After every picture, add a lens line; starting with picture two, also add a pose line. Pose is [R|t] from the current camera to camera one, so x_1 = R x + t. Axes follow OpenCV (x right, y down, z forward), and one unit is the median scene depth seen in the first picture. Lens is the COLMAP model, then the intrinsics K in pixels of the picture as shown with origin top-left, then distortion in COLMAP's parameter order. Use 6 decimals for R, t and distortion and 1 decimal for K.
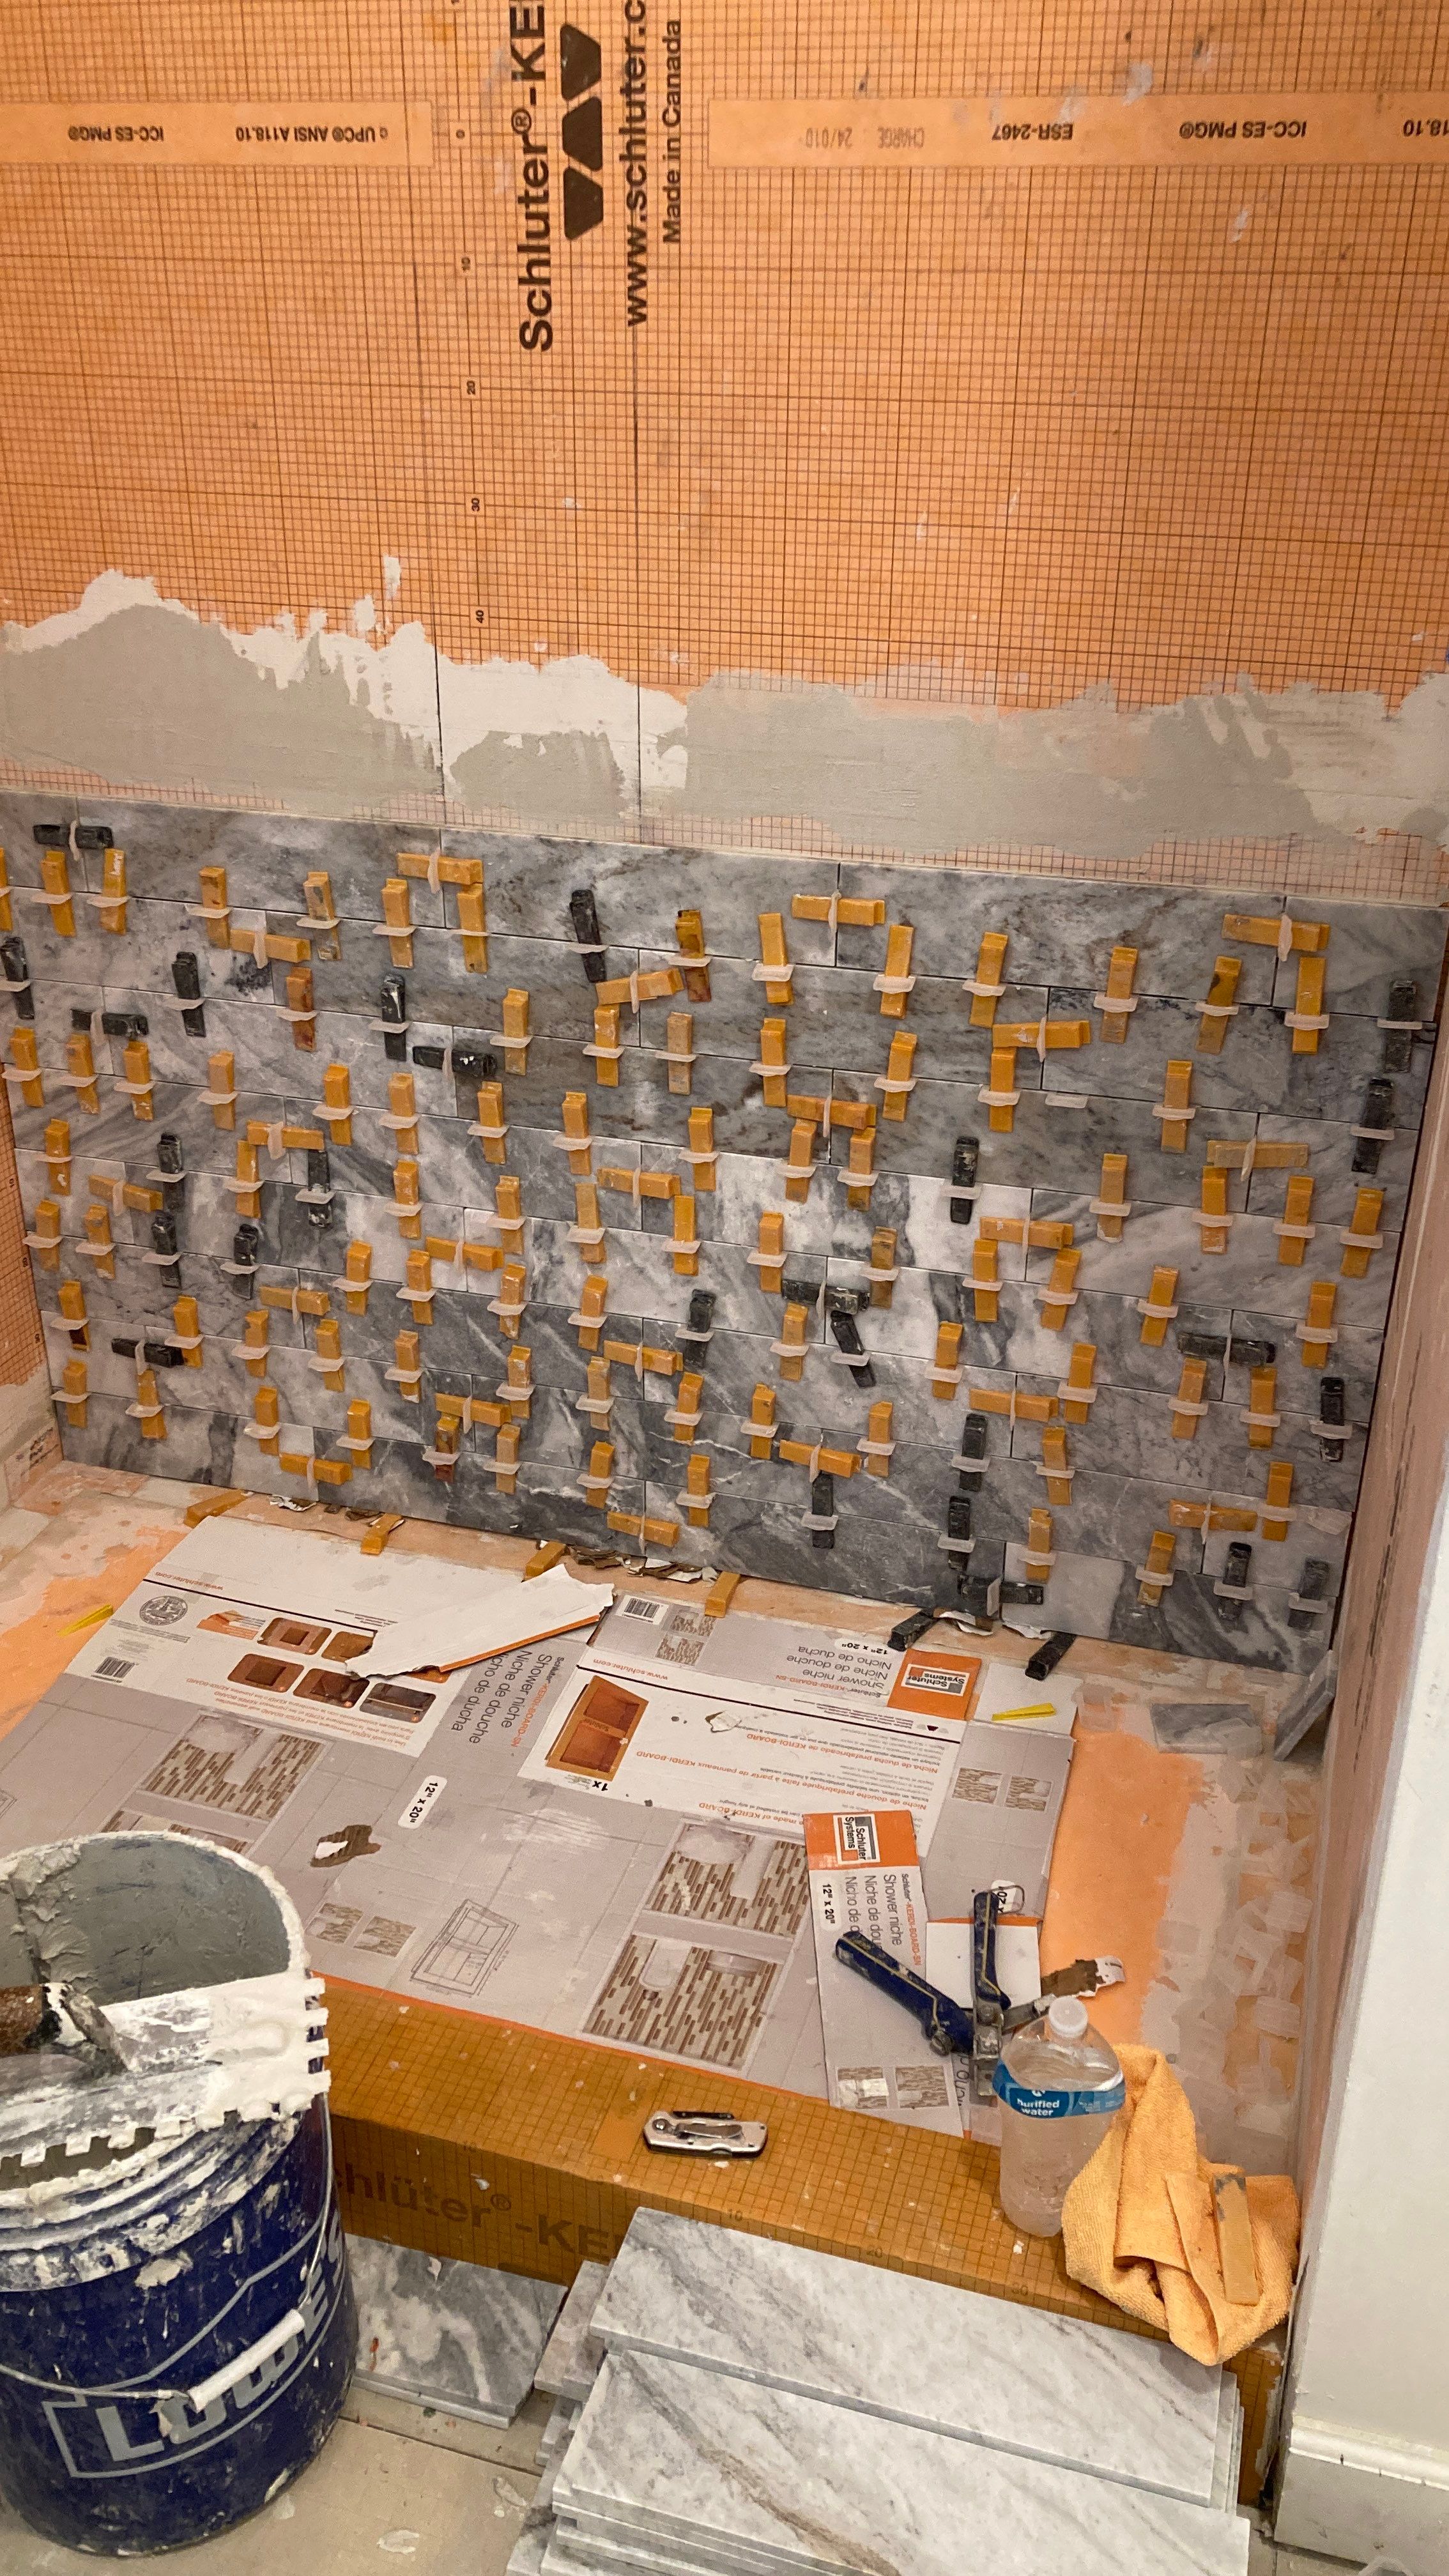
lens RADIAL K [[1861.4, 0, 781.7], [0, 1861.4, 1198.5], [0, 0, 1]] dist [0.068758, -0.018407]
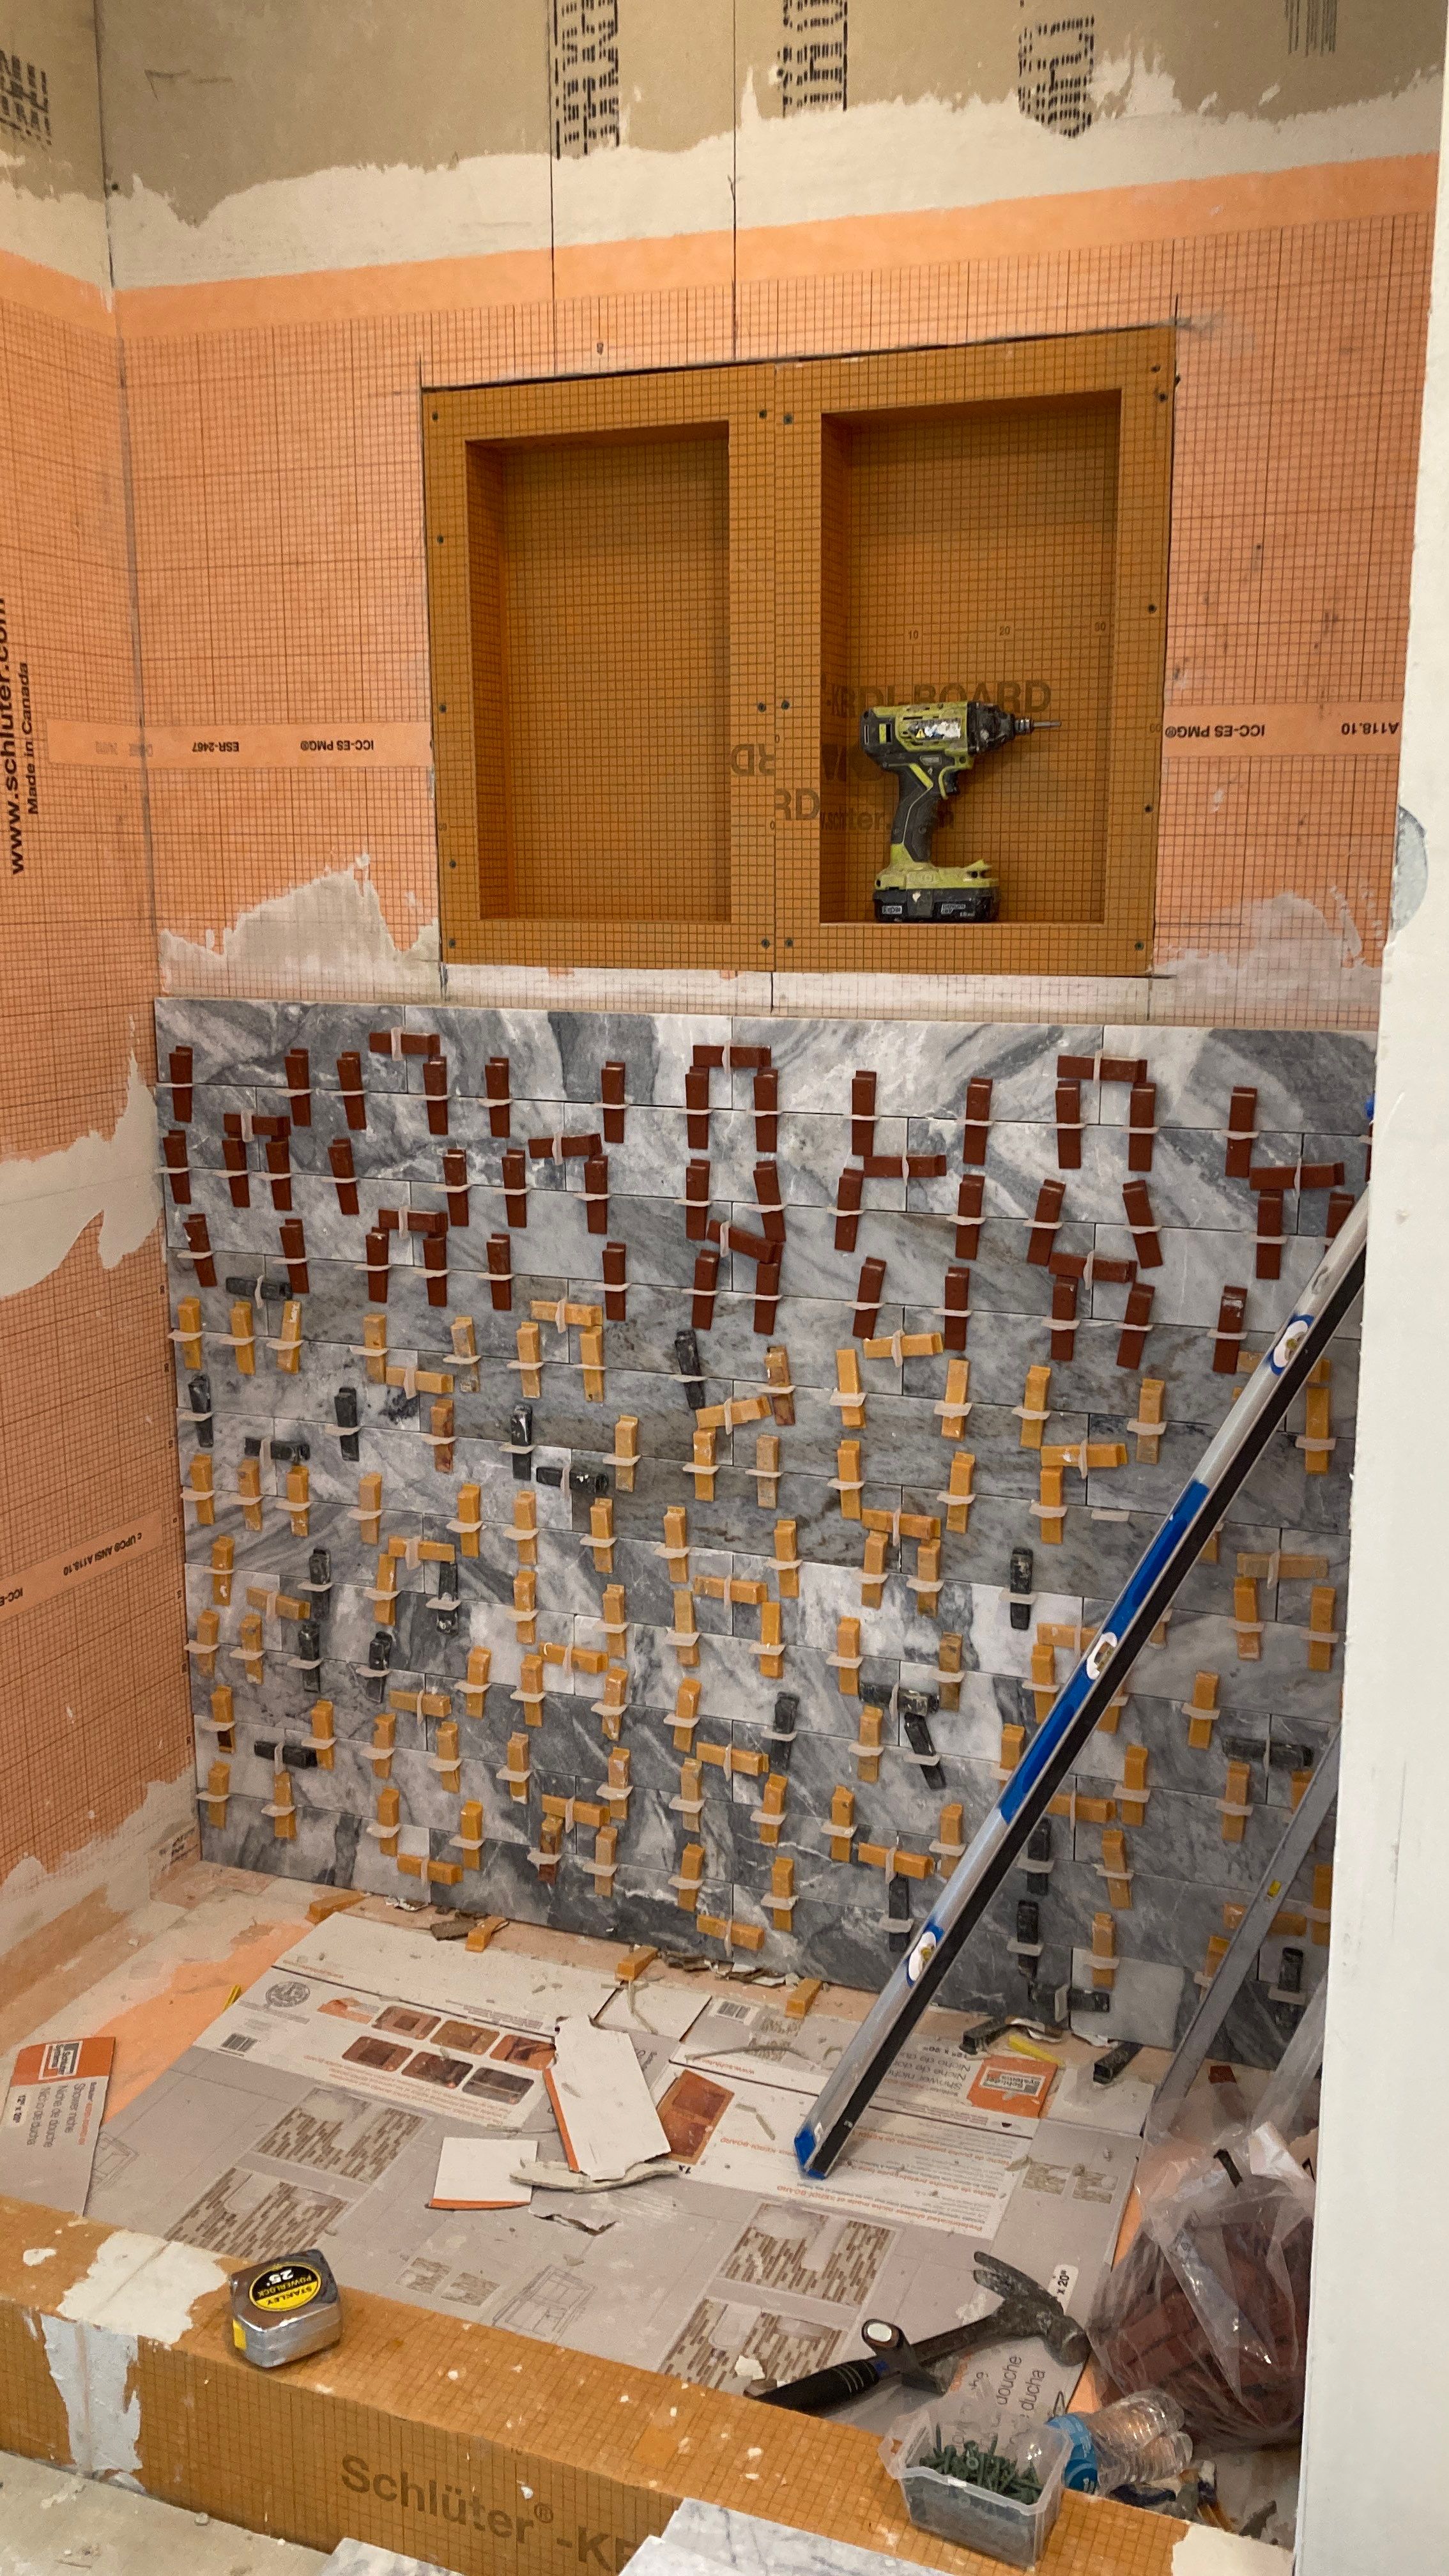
lens RADIAL K [[2107.4, 0, 750.0], [0, 2107.4, 1311.4], [0, 0, 1]] dist [0.061044, -0.093662]
pose [[0.995661, 0.003455, -0.092991, 0.049919], [-0.022069, 0.979569, -0.199895, 0.077290], [0.090401, 0.201080, 0.975395, -0.254151]]
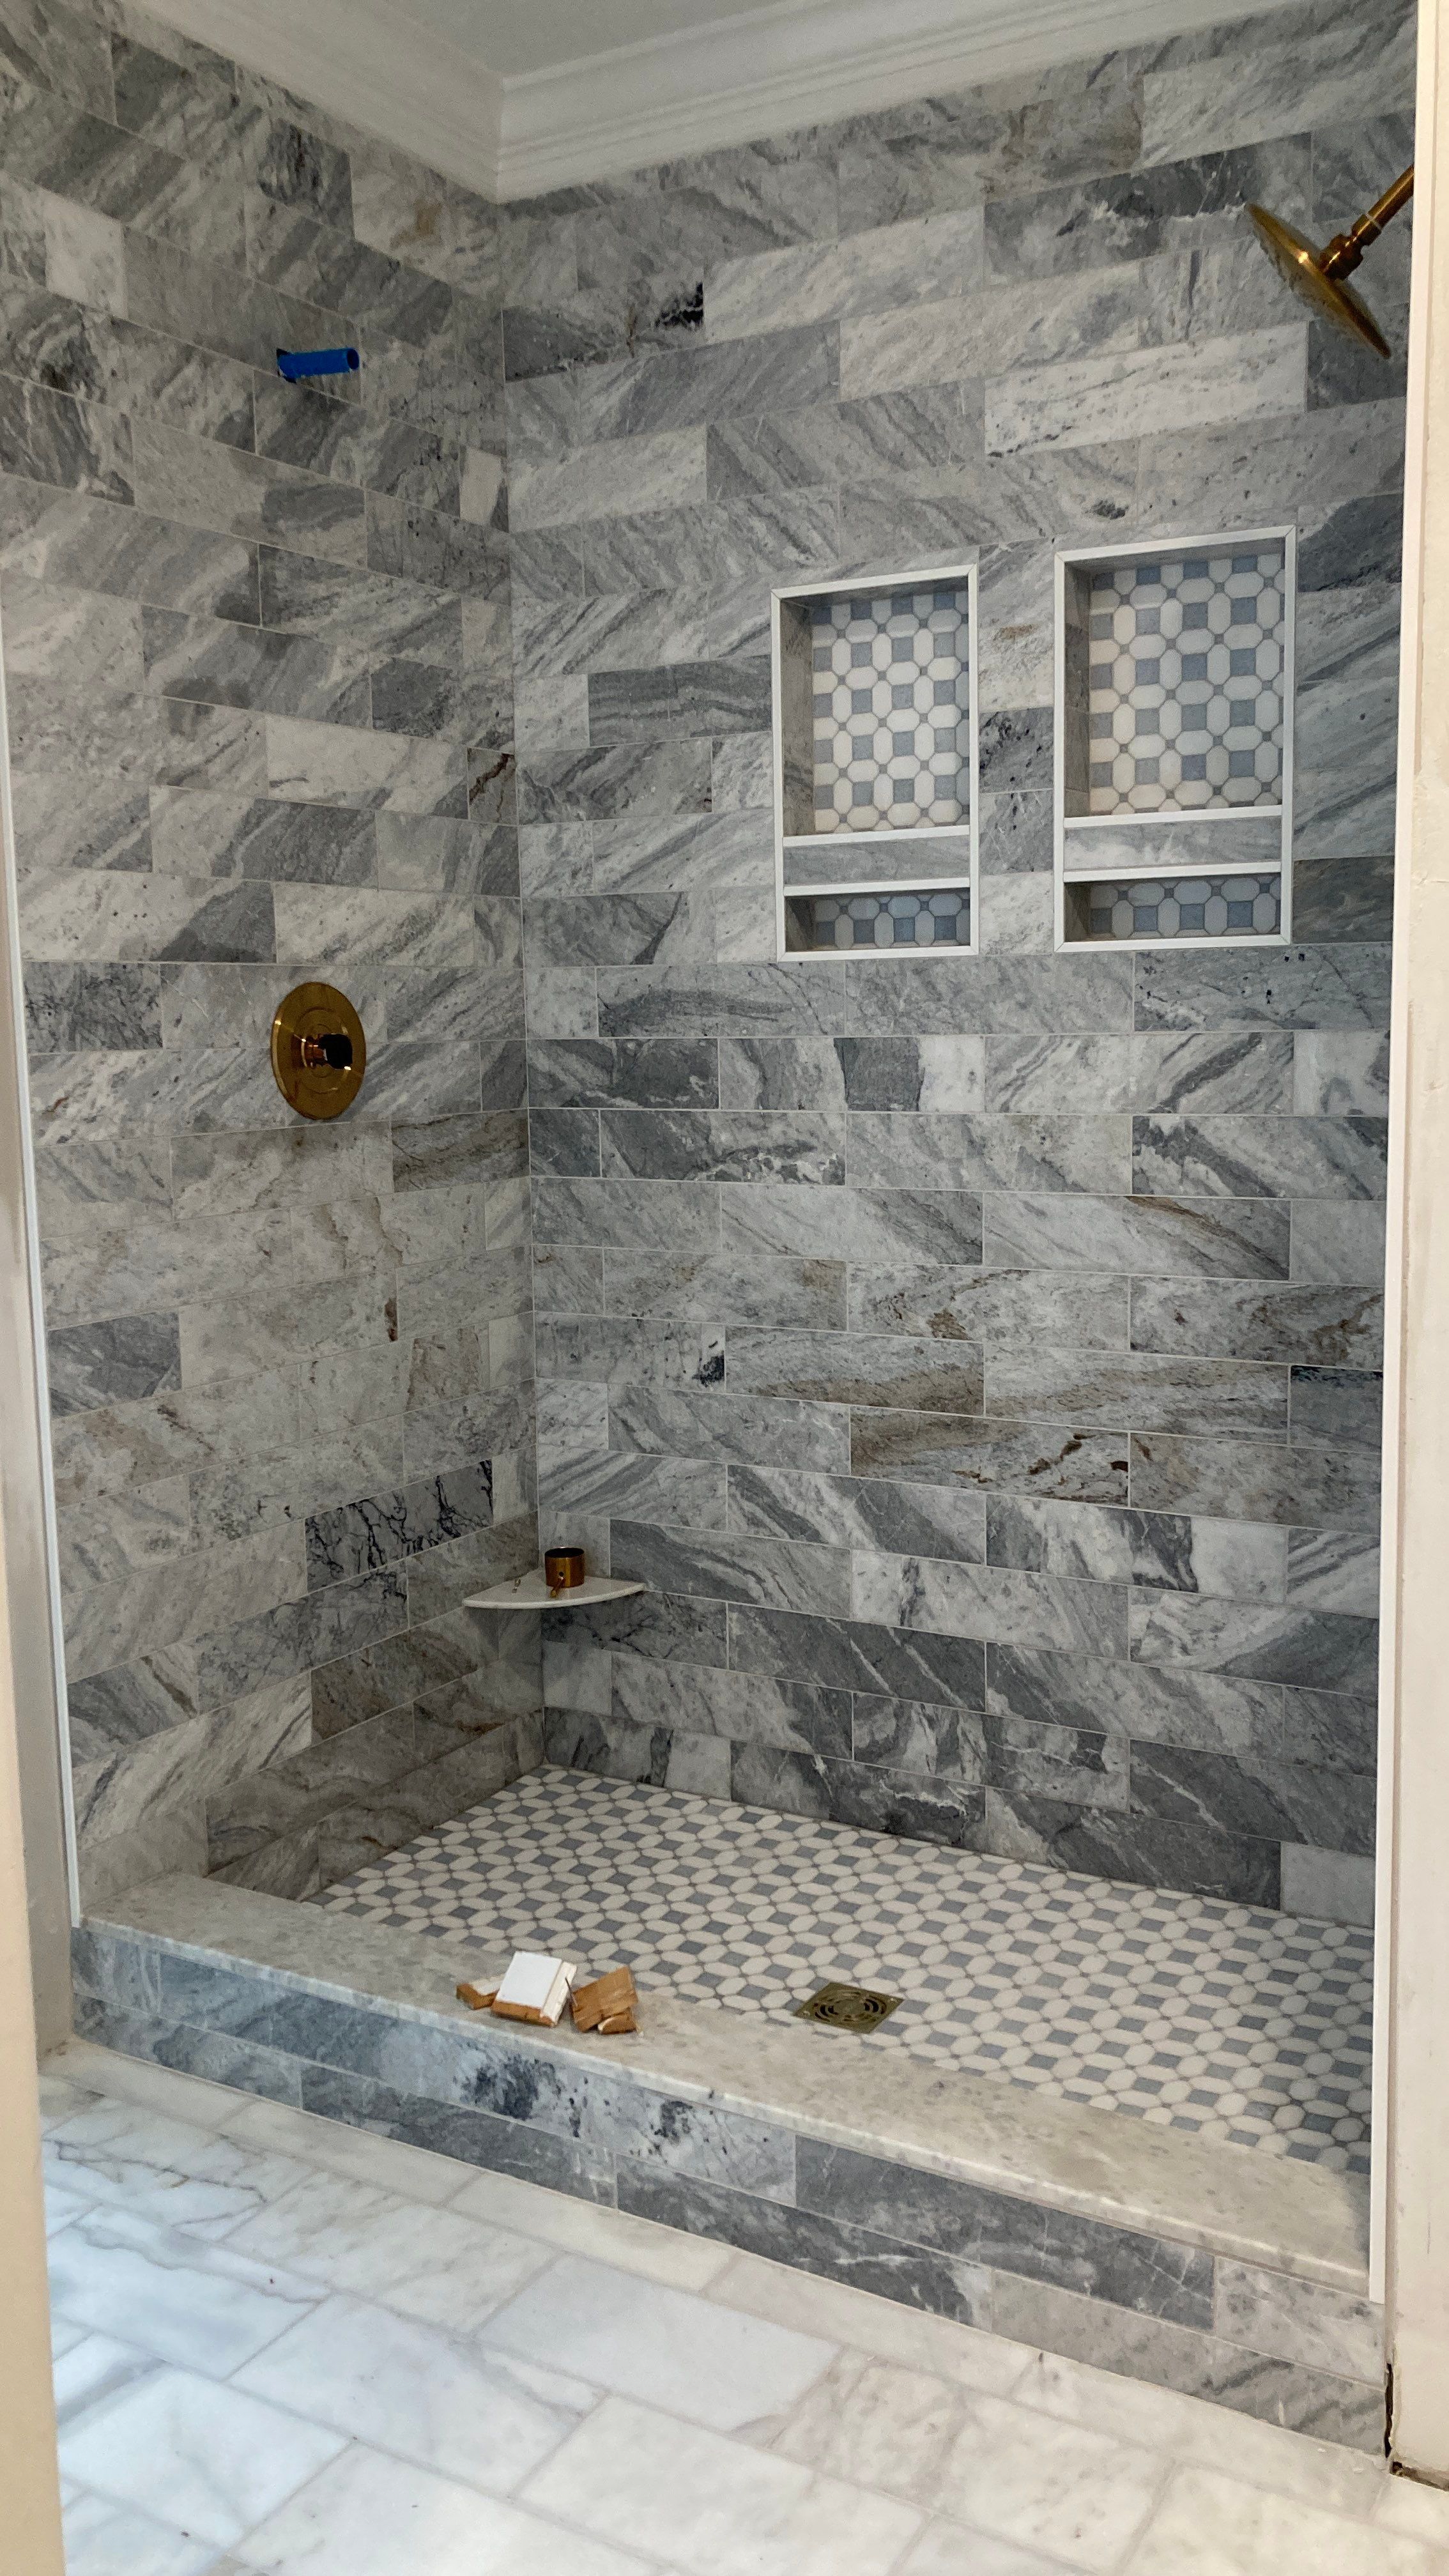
lens RADIAL K [[2107.4, 0, 747.7], [0, 2107.4, 1266.6], [0, 0, 1]] dist [0.061044, -0.093662]
pose [[0.968018, -0.001804, -0.250873, 0.130407], [-0.070078, 0.958226, -0.277294, 0.232777], [0.240893, 0.286007, 0.927454, -0.447731]]
